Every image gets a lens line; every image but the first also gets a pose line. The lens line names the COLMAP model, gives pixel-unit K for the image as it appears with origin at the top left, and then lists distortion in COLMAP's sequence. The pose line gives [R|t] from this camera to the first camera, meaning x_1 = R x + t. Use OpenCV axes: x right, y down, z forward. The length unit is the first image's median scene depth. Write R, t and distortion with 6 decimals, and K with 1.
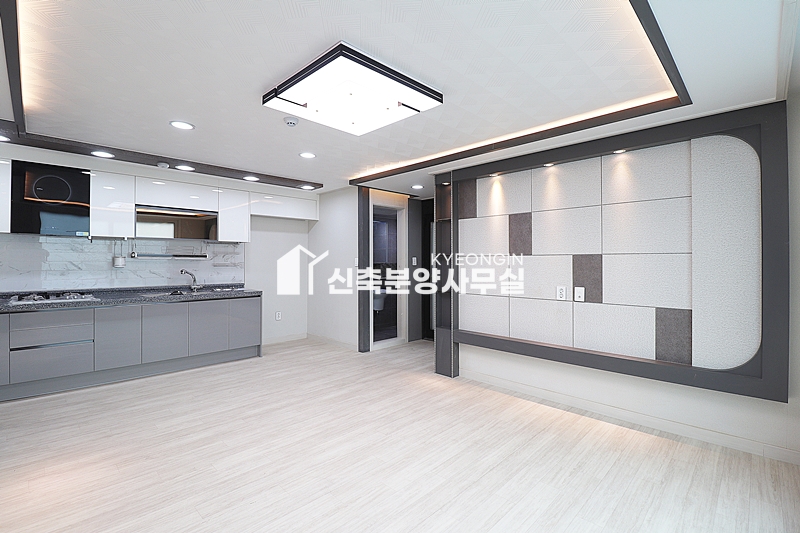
lens RADIAL K [[369.6, 0, 398.8], [0, 369.6, 258.8], [0, 0, 1]] dist [-0.013048, -0.005021]
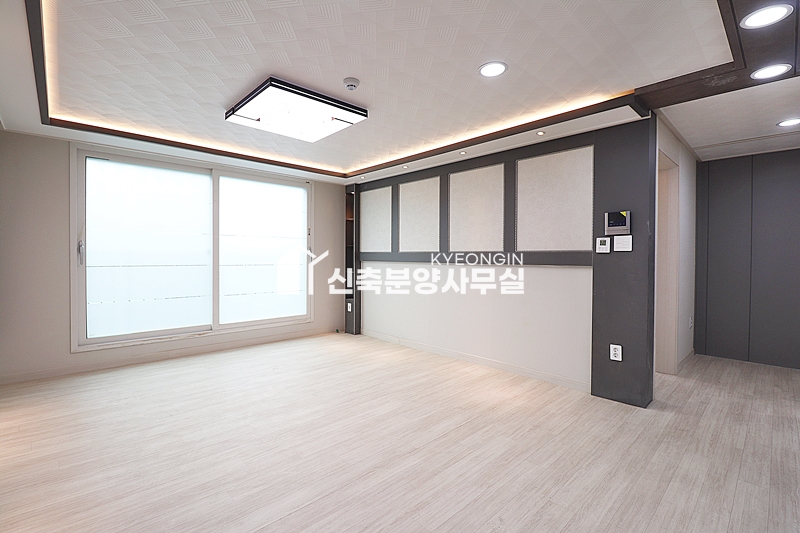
lens RADIAL K [[369.6, 0, 397.6], [0, 369.6, 259.5], [0, 0, 1]] dist [-0.013048, -0.005021]
pose [[-0.999233, -0.009392, 0.038015, -0.361523], [-0.009269, 0.999951, 0.003395, 0.035988], [-0.038045, 0.003040, -0.999271, 1.549395]]
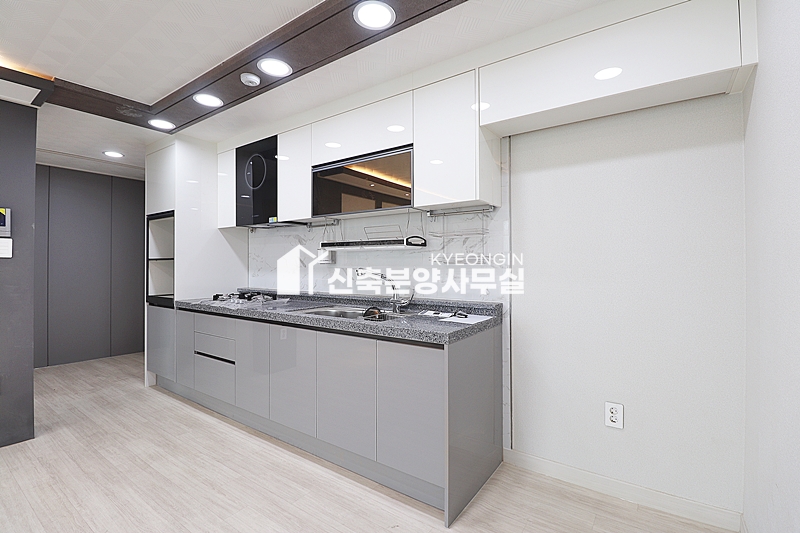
lens RADIAL K [[369.6, 0, 395.7], [0, 369.6, 265.8], [0, 0, 1]] dist [-0.013048, -0.005021]
pose [[0.153052, -0.011695, -0.988149, -0.070915], [0.009357, 0.999902, -0.010384, 0.044014], [0.988174, -0.007657, 0.153146, 1.296330]]
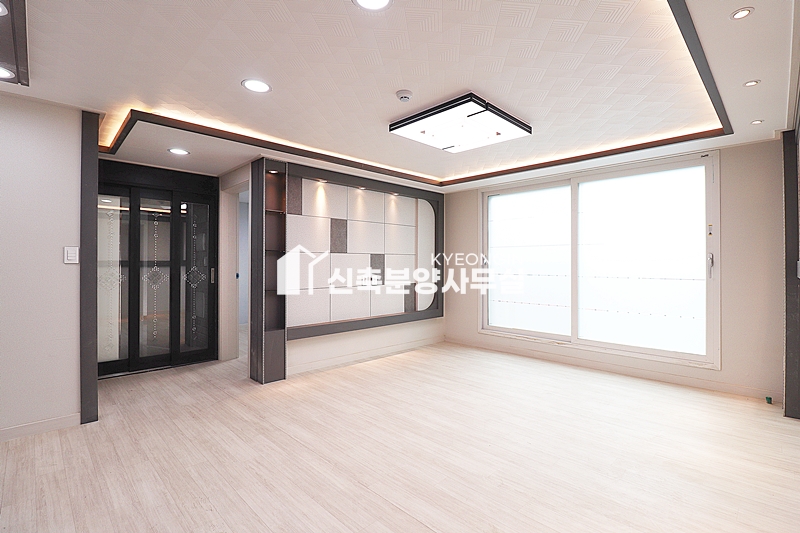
lens RADIAL K [[369.6, 0, 405.9], [0, 369.6, 265.0], [0, 0, 1]] dist [-0.013048, -0.005021]
pose [[0.011594, -0.006151, 0.999914, -0.960700], [-0.005654, 0.999965, 0.006217, 0.023078], [-0.999917, -0.005726, 0.011559, 0.810448]]
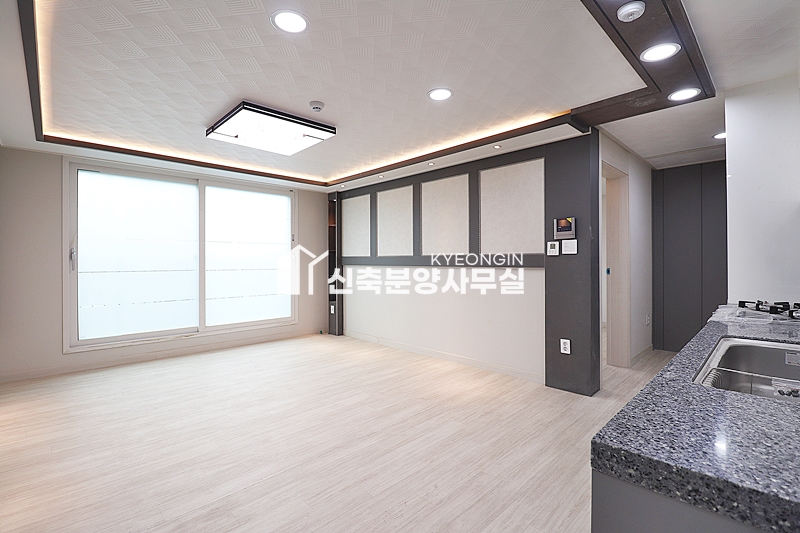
lens RADIAL K [[369.6, 0, 399.9], [0, 369.6, 258.5], [0, 0, 1]] dist [-0.013048, -0.005021]
pose [[-0.999730, -0.000277, 0.023253, -0.441464], [-0.000512, 0.999949, -0.010087, 0.036441], [-0.023249, -0.010096, -0.999679, 1.630276]]
